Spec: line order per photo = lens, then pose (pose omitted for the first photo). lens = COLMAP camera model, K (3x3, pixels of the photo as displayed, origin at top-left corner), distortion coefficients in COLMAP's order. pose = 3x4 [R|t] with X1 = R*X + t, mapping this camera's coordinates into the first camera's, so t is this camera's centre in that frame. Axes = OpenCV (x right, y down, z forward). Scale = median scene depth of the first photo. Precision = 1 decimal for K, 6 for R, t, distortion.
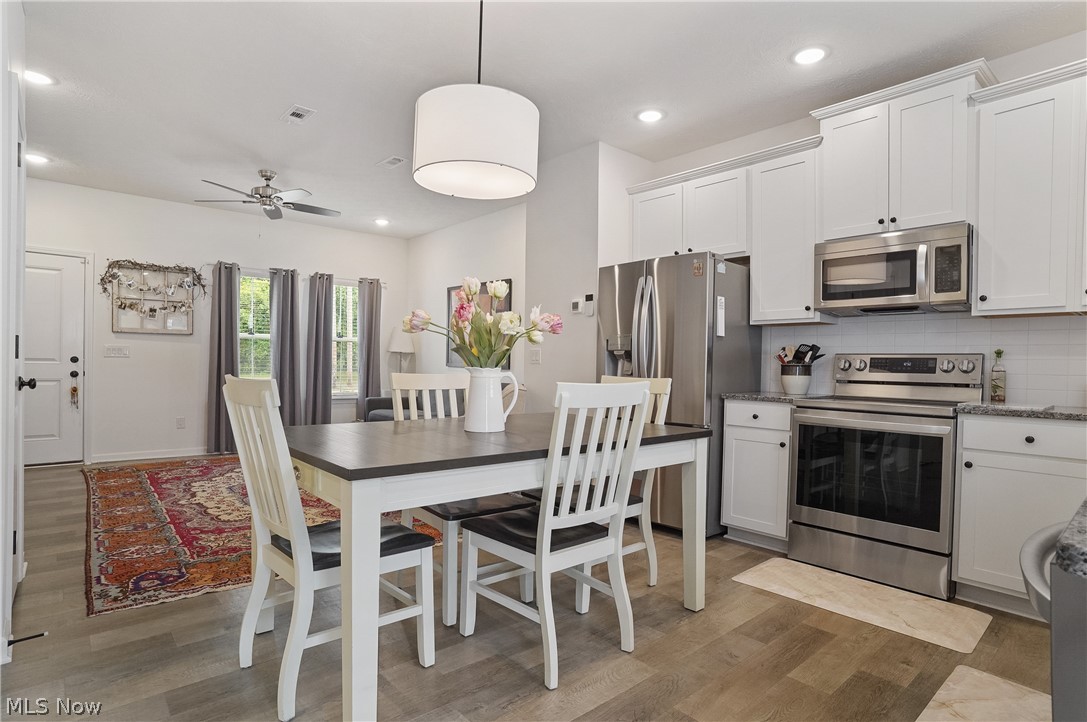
lens RADIAL K [[567.6, 0, 543.5], [0, 567.6, 364.7], [0, 0, 1]] dist [-0.065000, 0.030164]
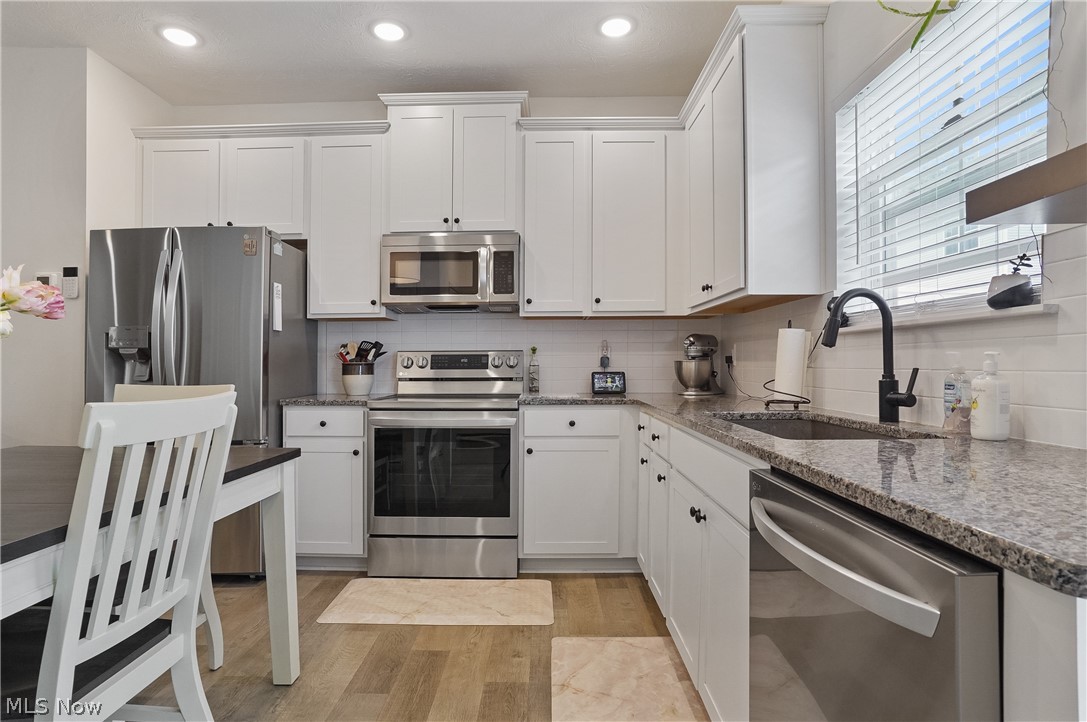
lens RADIAL K [[567.6, 0, 534.1], [0, 567.6, 359.0], [0, 0, 1]] dist [-0.065000, 0.030164]
pose [[0.674092, -0.012809, 0.738536, -0.042923], [0.018560, 0.999828, 0.000400, -0.002213], [-0.738414, 0.013438, 0.674214, 0.164002]]
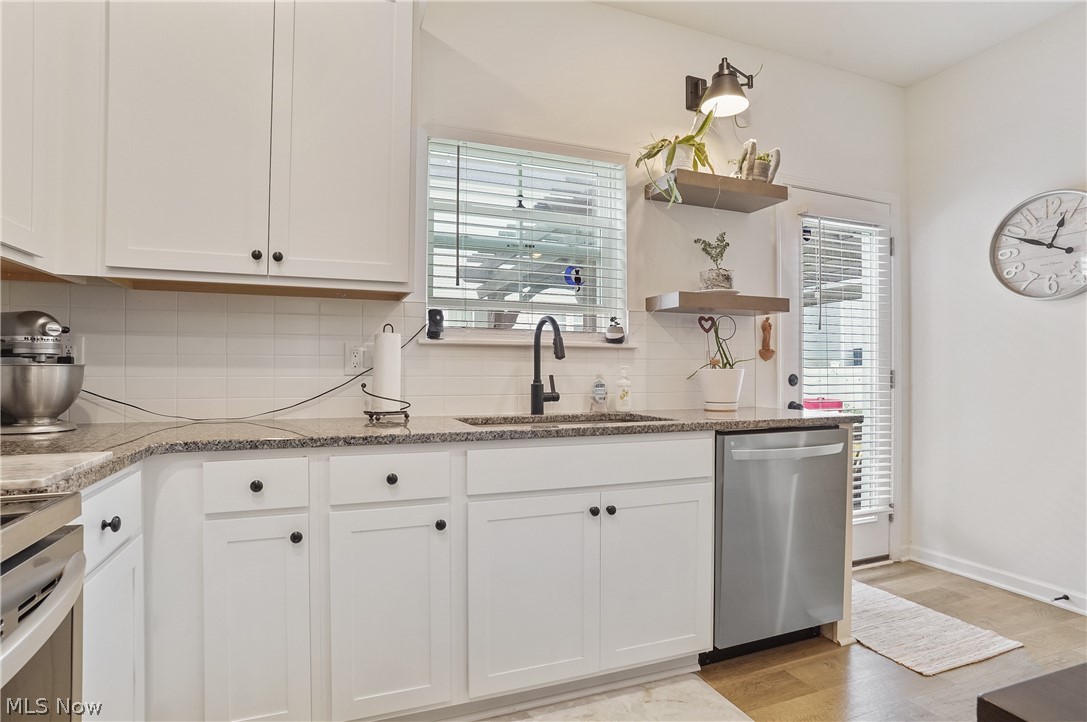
lens RADIAL K [[567.6, 0, 534.5], [0, 567.6, 357.8], [0, 0, 1]] dist [-0.065000, 0.030164]
pose [[-0.938959, -0.013764, 0.343753, 0.184864], [-0.018027, 0.999795, -0.009208, -0.002723], [-0.343555, -0.014843, -0.939015, 0.674587]]
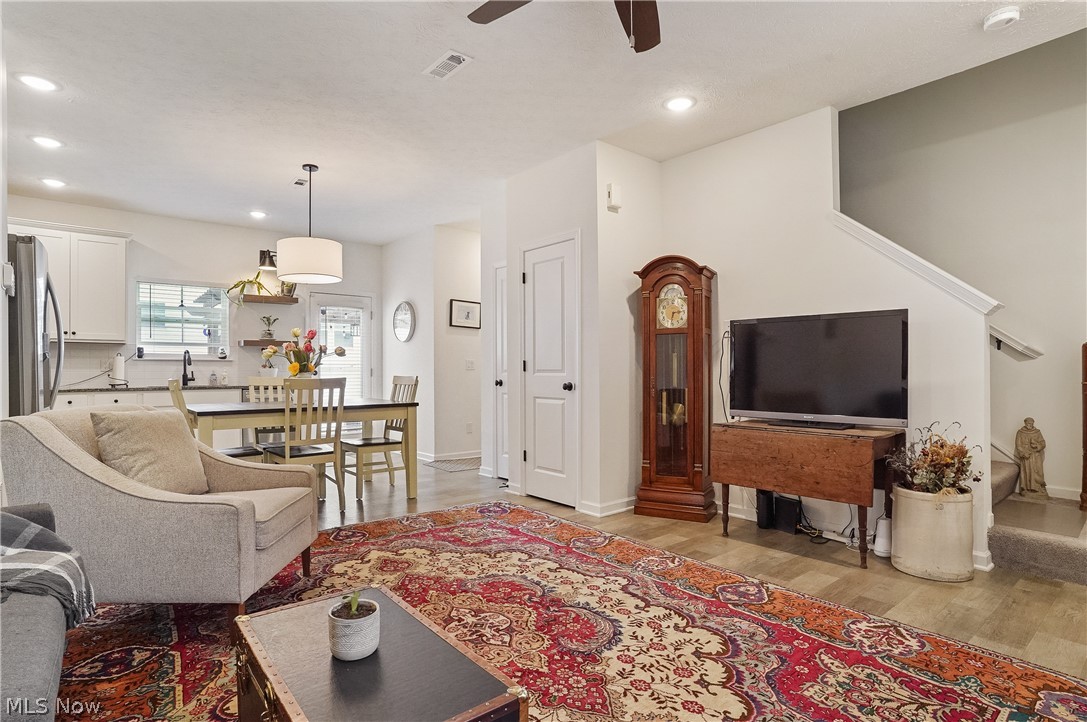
lens RADIAL K [[567.6, 0, 537.0], [0, 567.6, 370.7], [0, 0, 1]] dist [-0.065000, 0.030164]
pose [[-0.999325, -0.012918, 0.034399, -0.485468], [-0.012706, 0.999899, 0.006381, -0.011787], [-0.034478, 0.005939, -0.999388, 1.445660]]
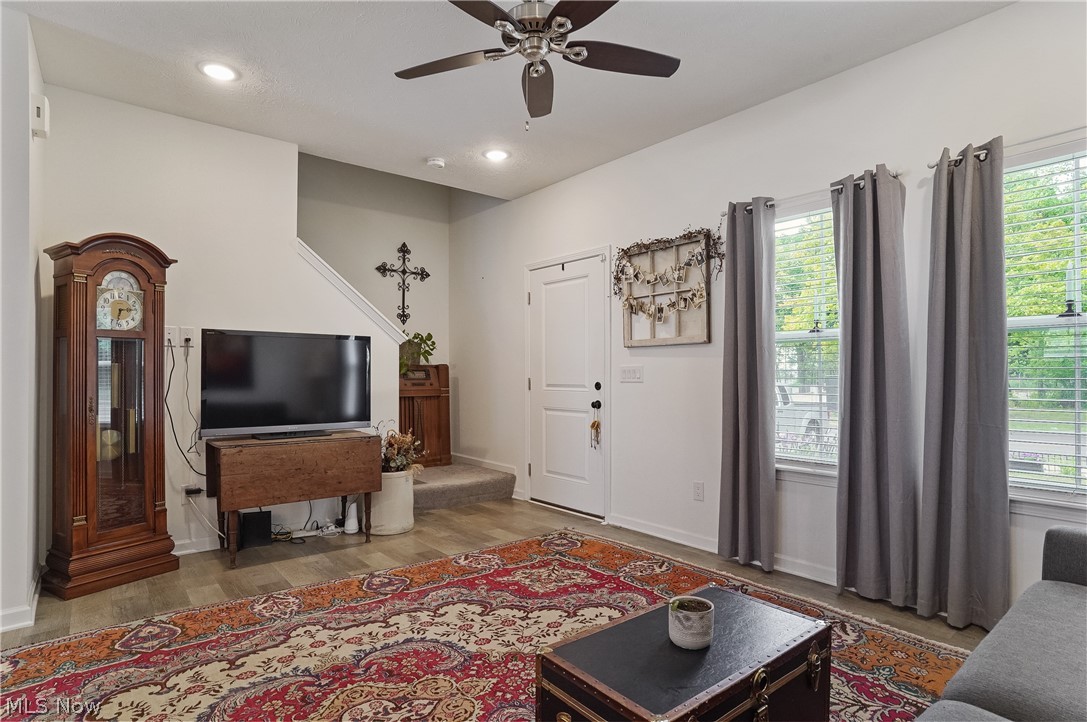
lens RADIAL K [[567.6, 0, 543.2], [0, 567.6, 365.1], [0, 0, 1]] dist [-0.065000, 0.030164]
pose [[-0.037751, -0.032767, -0.998750, -0.048241], [-0.002867, 0.999462, -0.032682, -0.014266], [0.999283, 0.001630, -0.037825, 1.086947]]
